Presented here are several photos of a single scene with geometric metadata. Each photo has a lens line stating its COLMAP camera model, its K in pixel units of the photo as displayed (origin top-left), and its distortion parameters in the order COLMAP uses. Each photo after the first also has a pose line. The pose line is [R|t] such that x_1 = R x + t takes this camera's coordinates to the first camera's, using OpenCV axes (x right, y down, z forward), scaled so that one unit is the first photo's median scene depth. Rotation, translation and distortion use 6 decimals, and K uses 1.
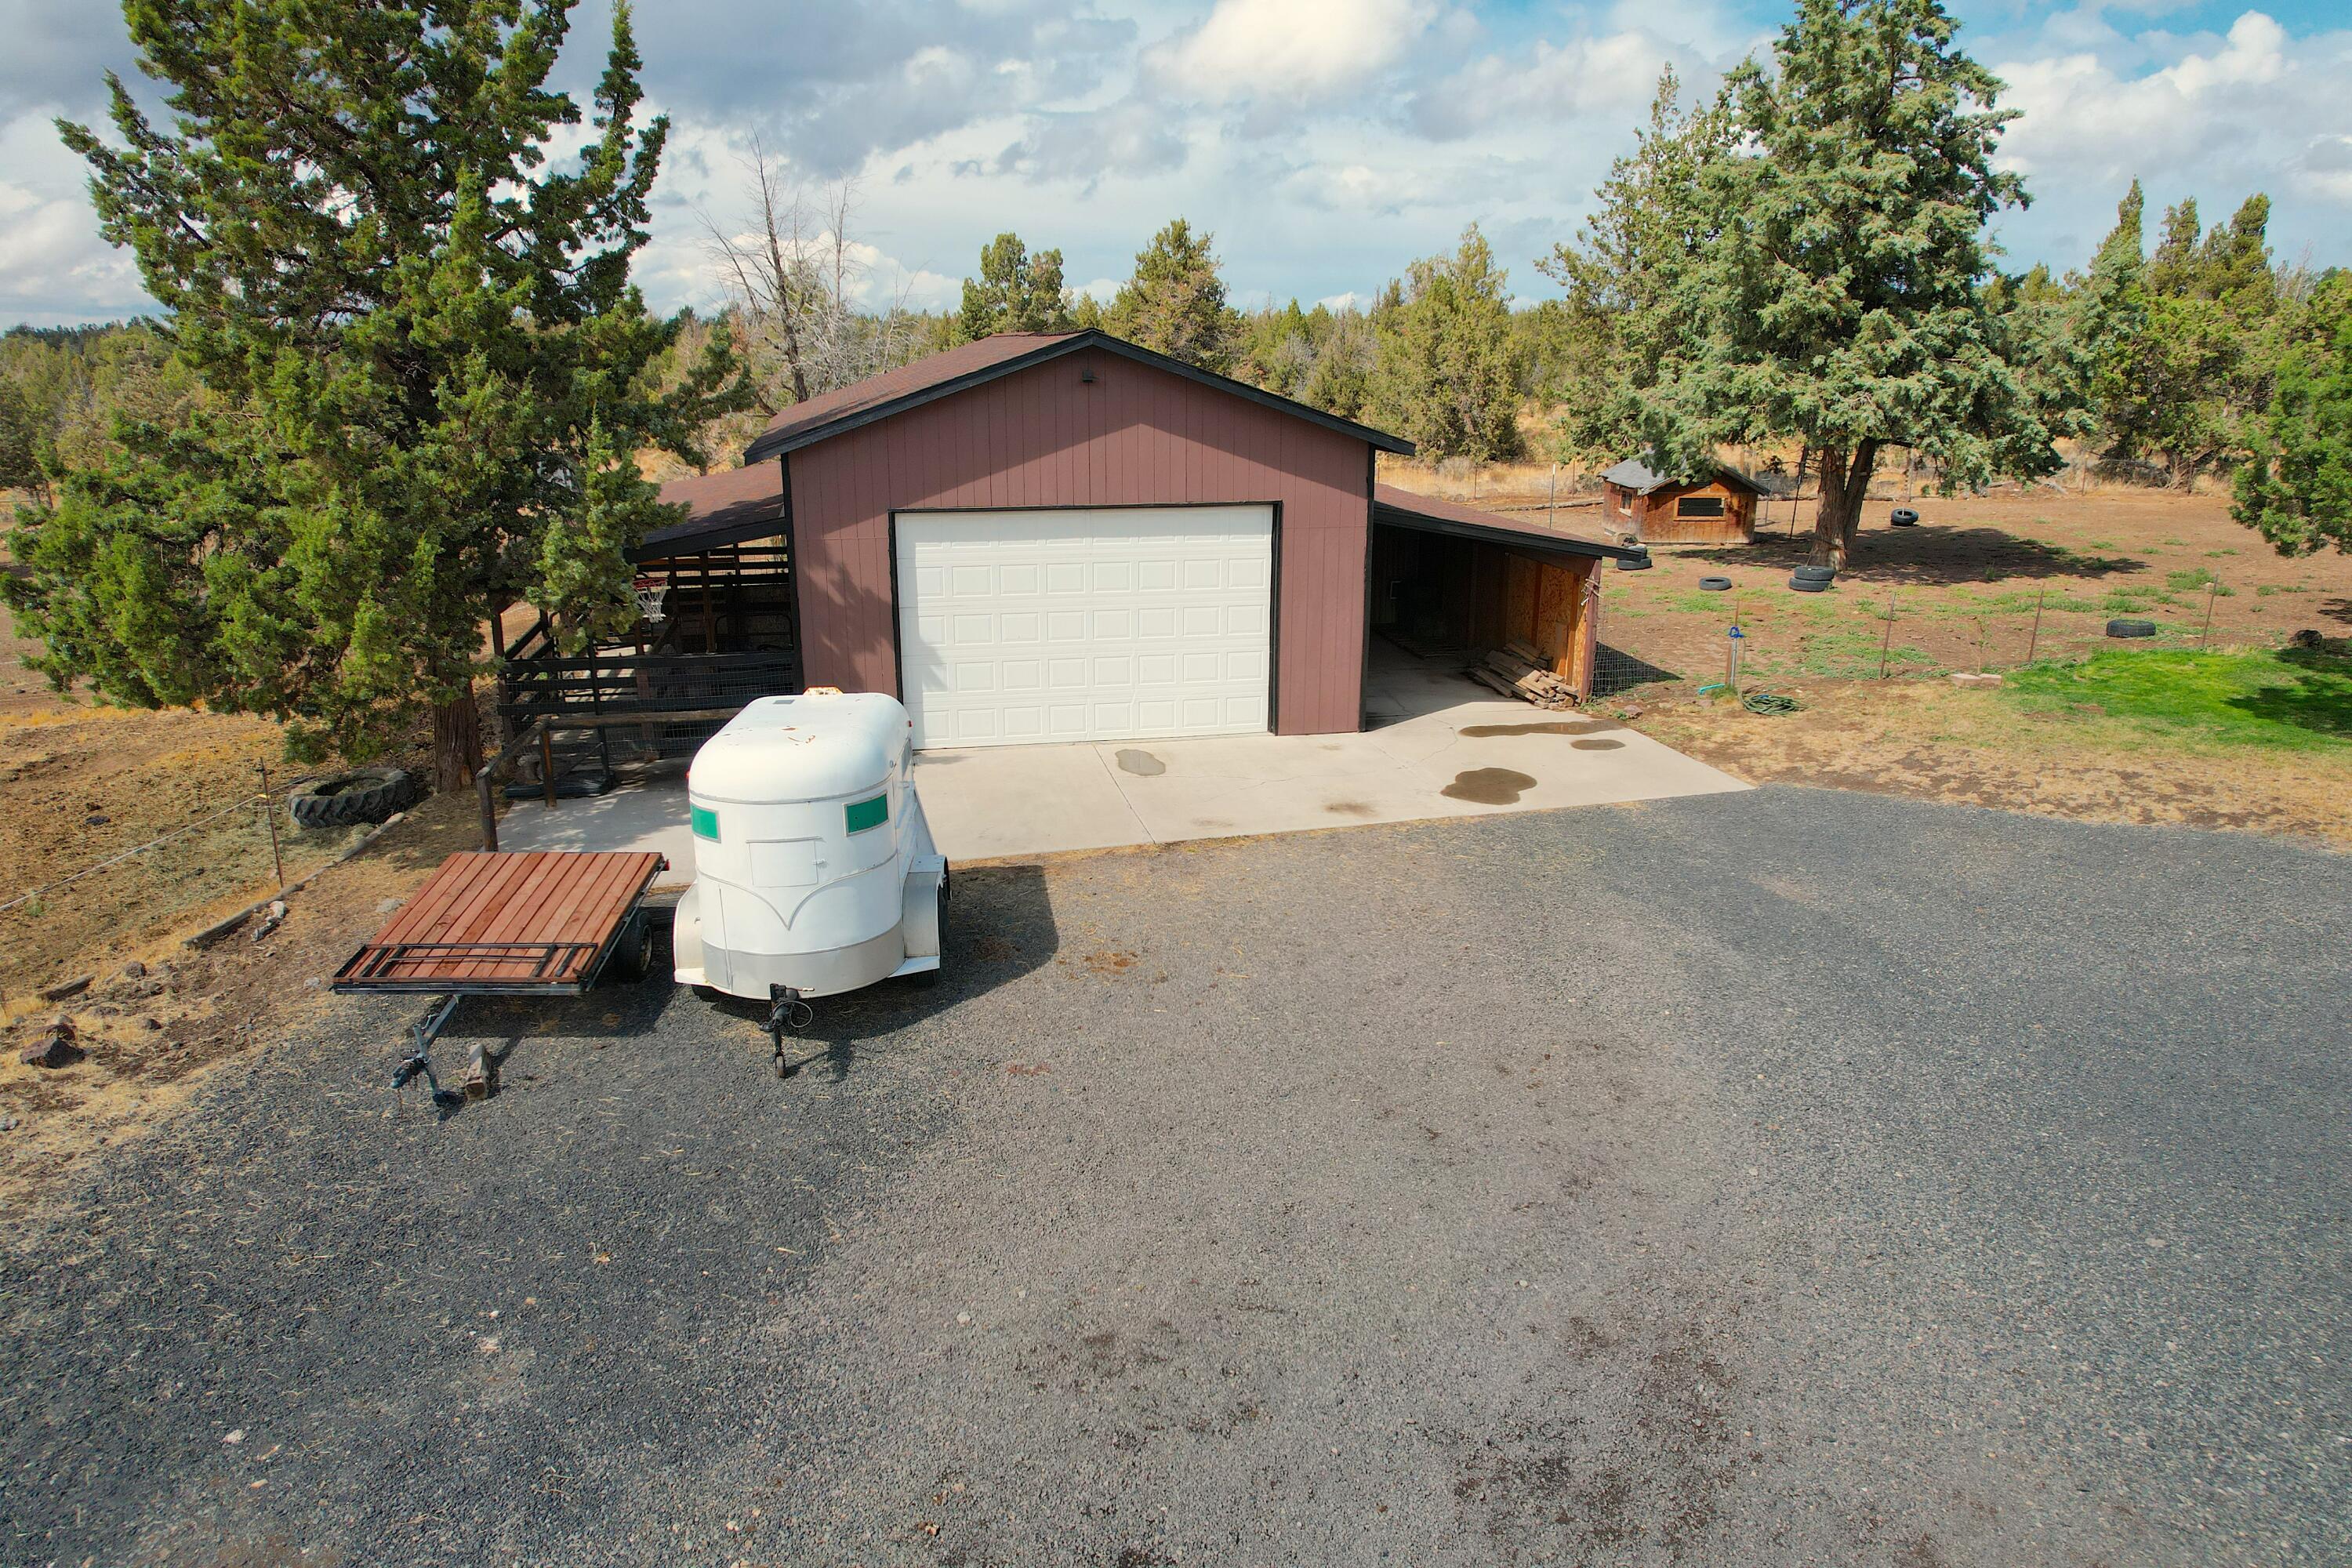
lens RADIAL K [[1504.0, 0, 1170.7], [0, 1504.0, 778.5], [0, 0, 1]] dist [-0.068491, 0.065641]
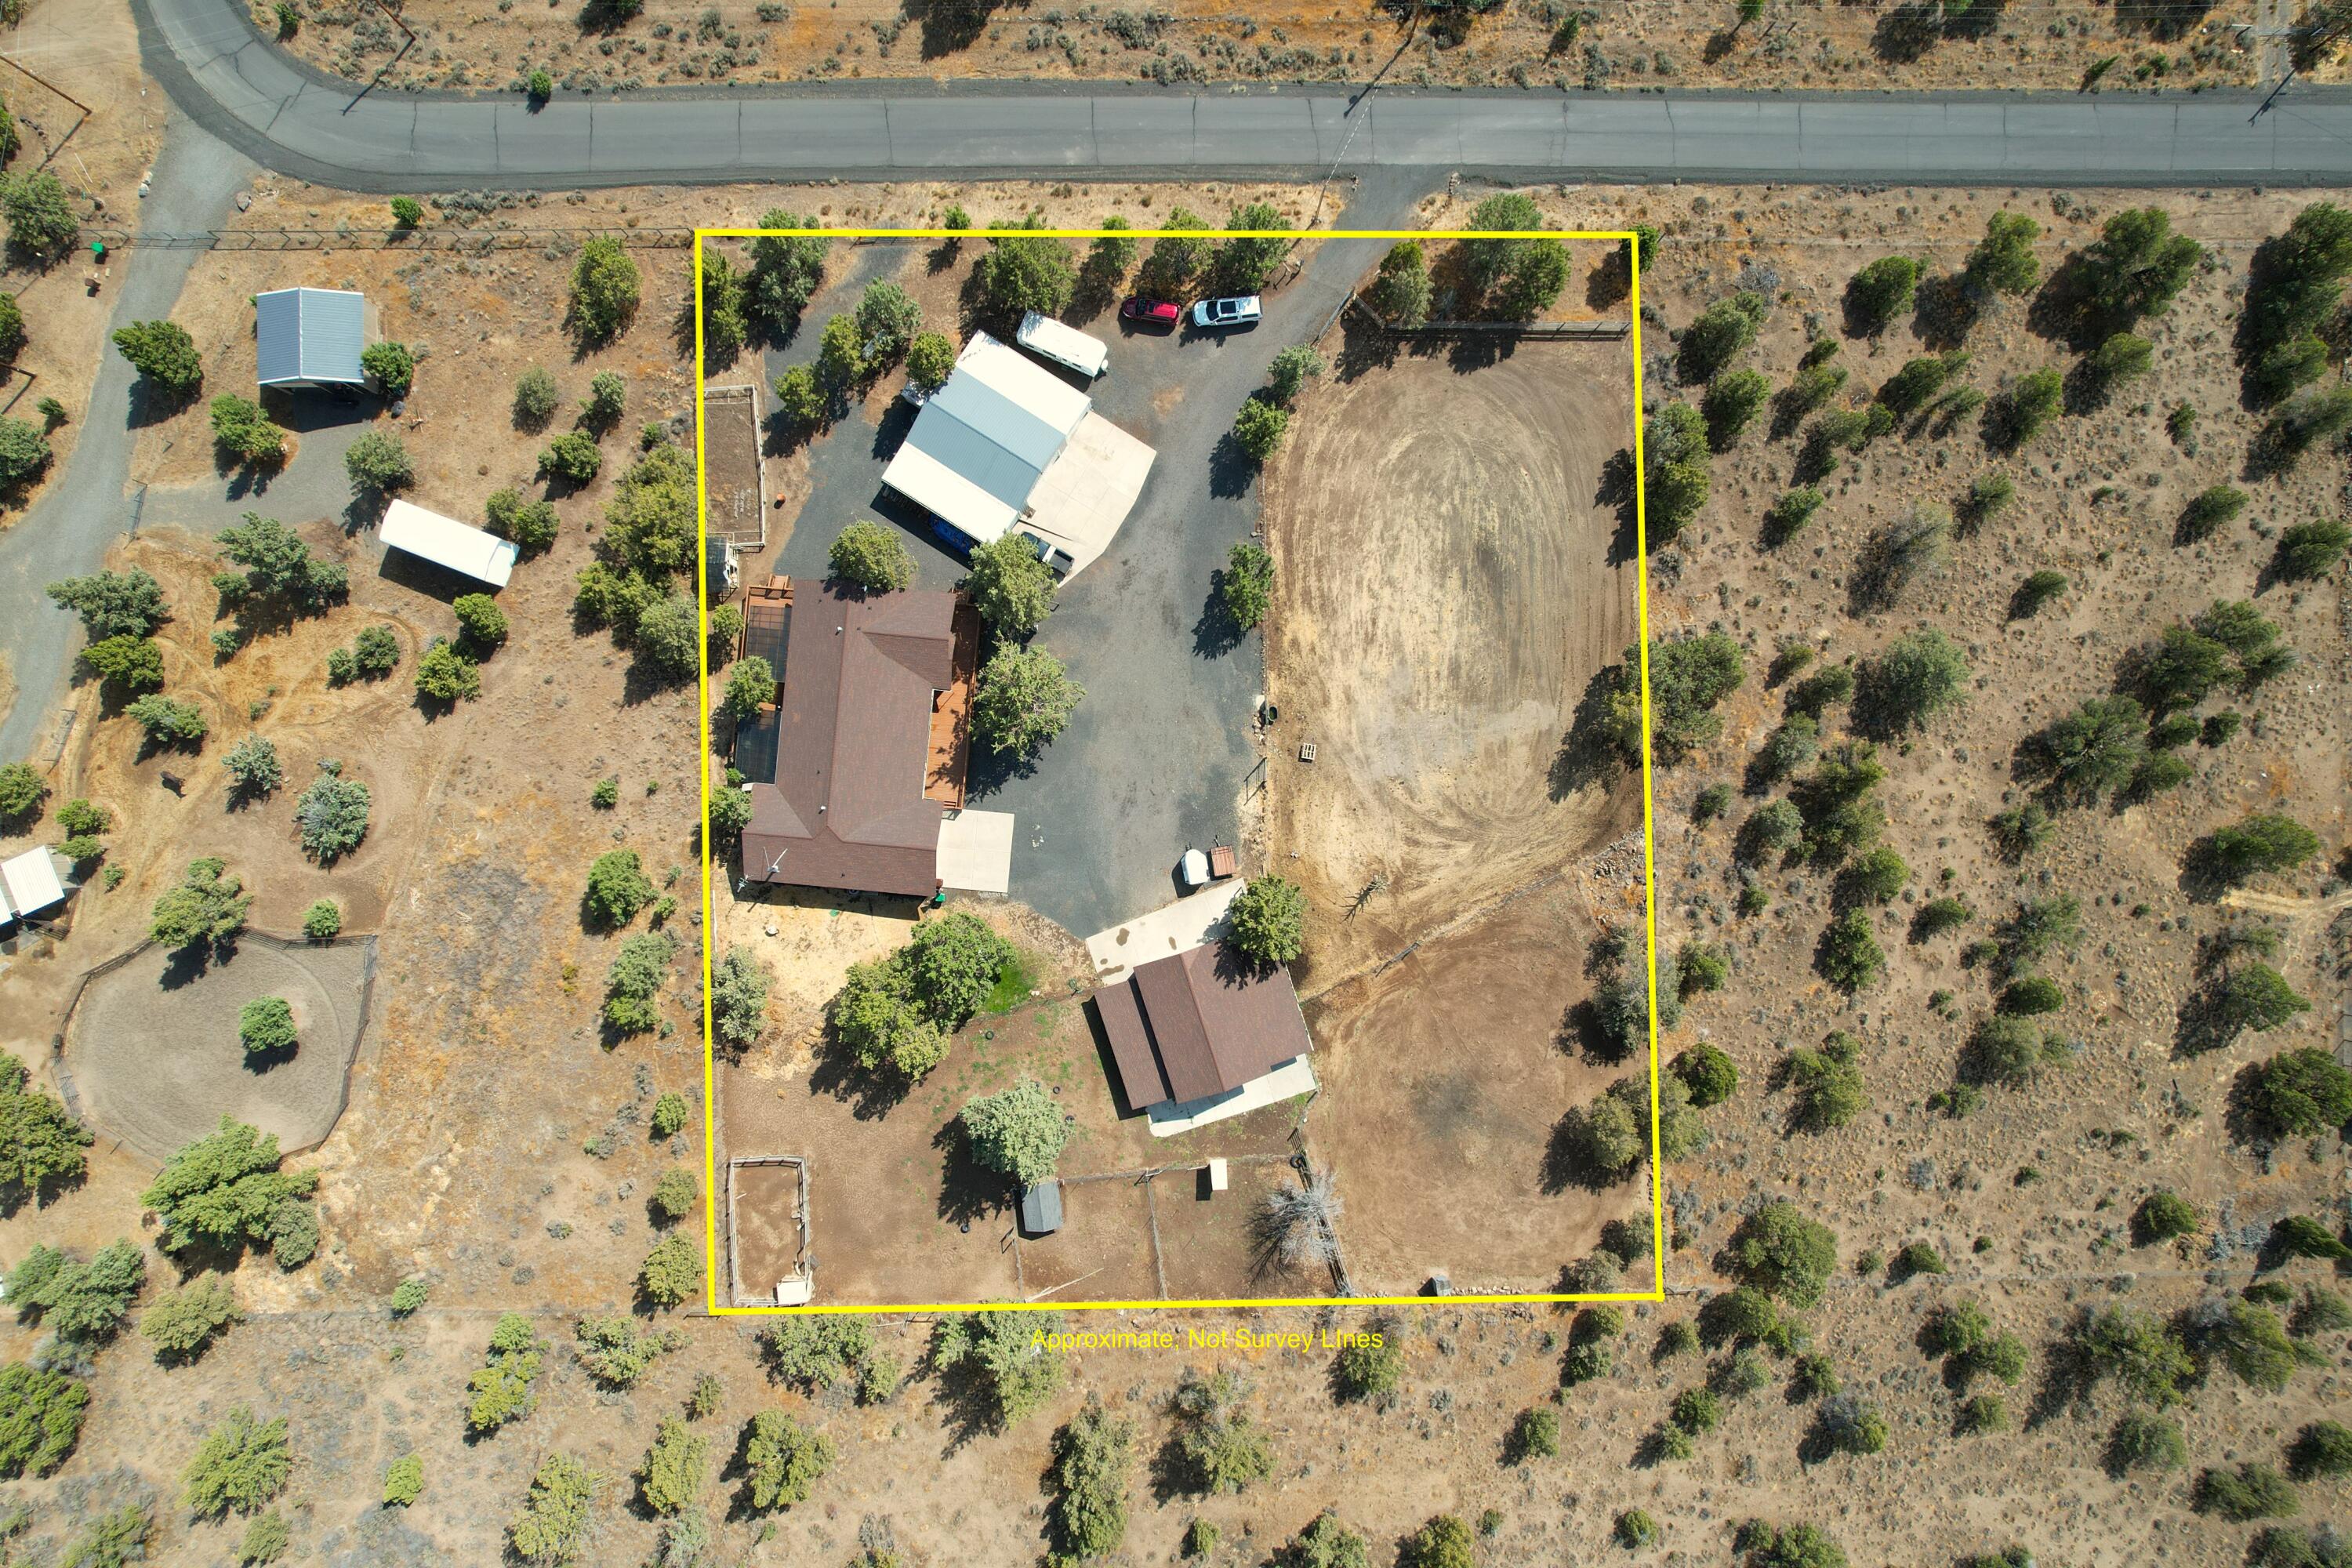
lens RADIAL K [[1504.0, 0, 1166.1], [0, 1504.0, 779.6], [0, 0, 1]] dist [-0.068491, 0.065641]
pose [[-0.994237, 0.107183, -0.002343, -0.057765], [-0.032762, -0.282951, 0.958575, -6.517085], [0.102080, 0.953127, 0.284832, -1.701209]]
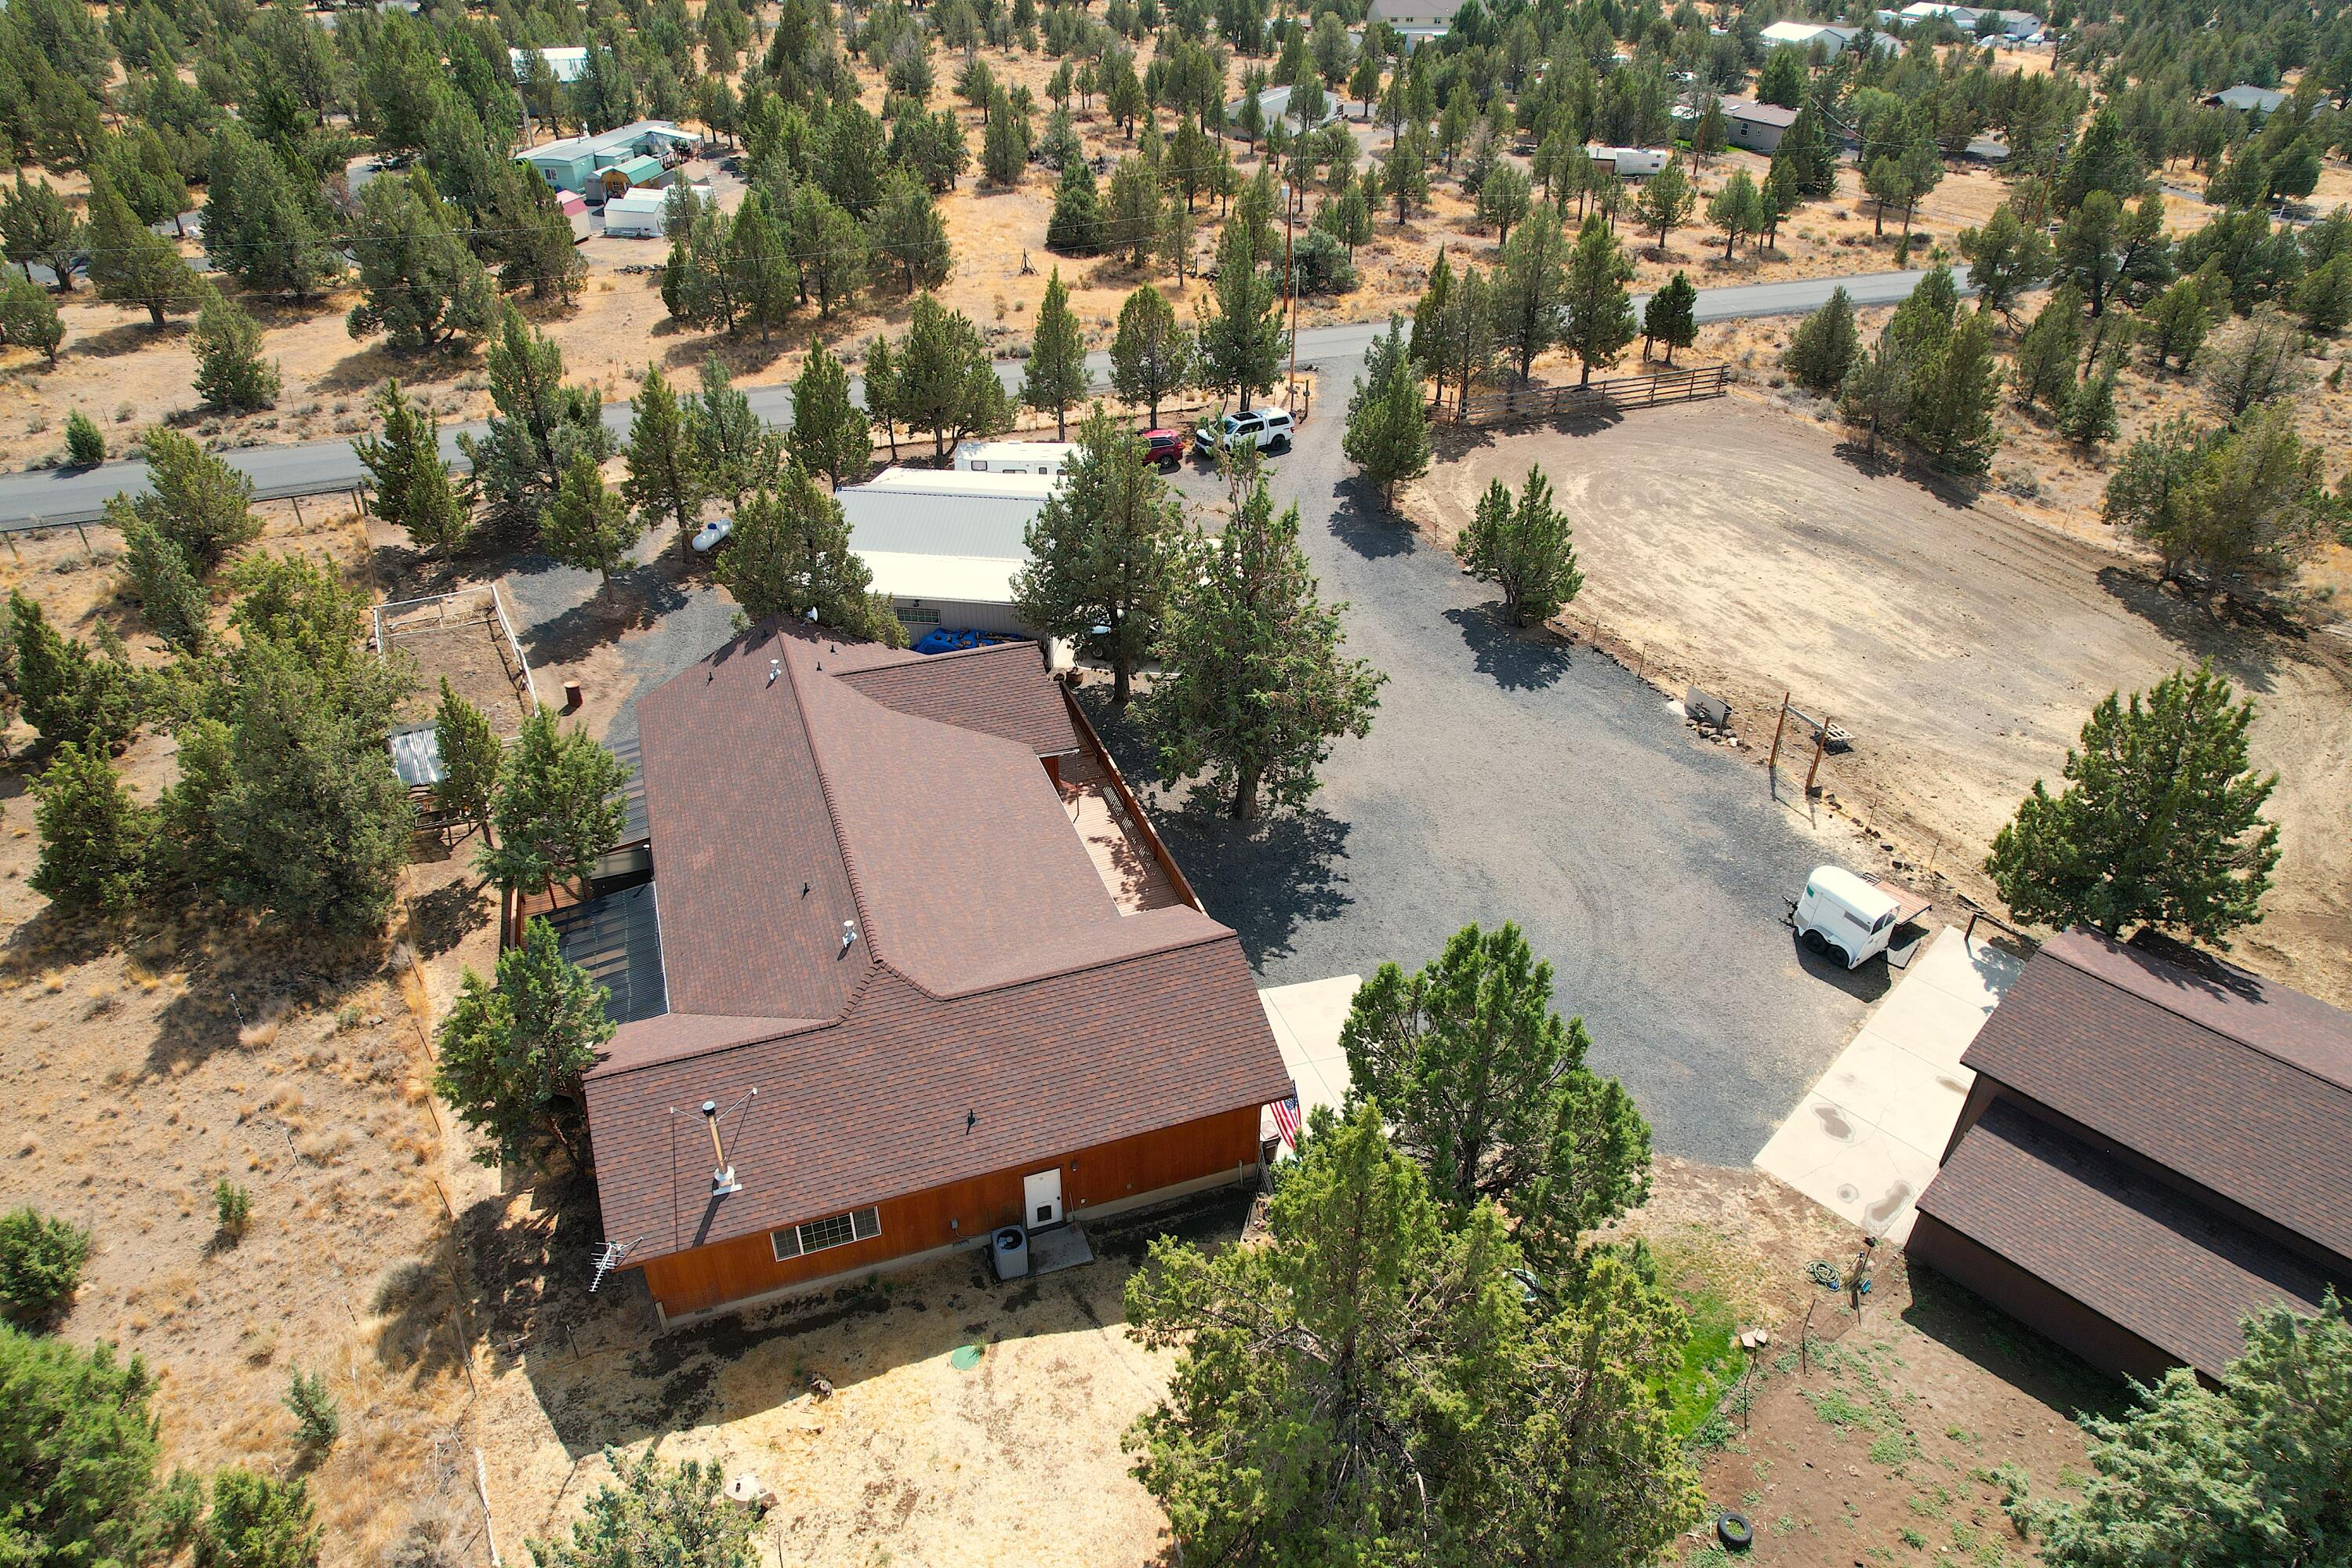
lens RADIAL K [[1504.0, 0, 1171.8], [0, 1504.0, 769.9], [0, 0, 1]] dist [-0.068491, 0.065641]
pose [[-0.857276, 0.267842, -0.439702, 1.926571], [-0.157531, 0.676613, 0.719290, -1.831293], [0.490164, 0.685897, -0.537851, 1.331294]]
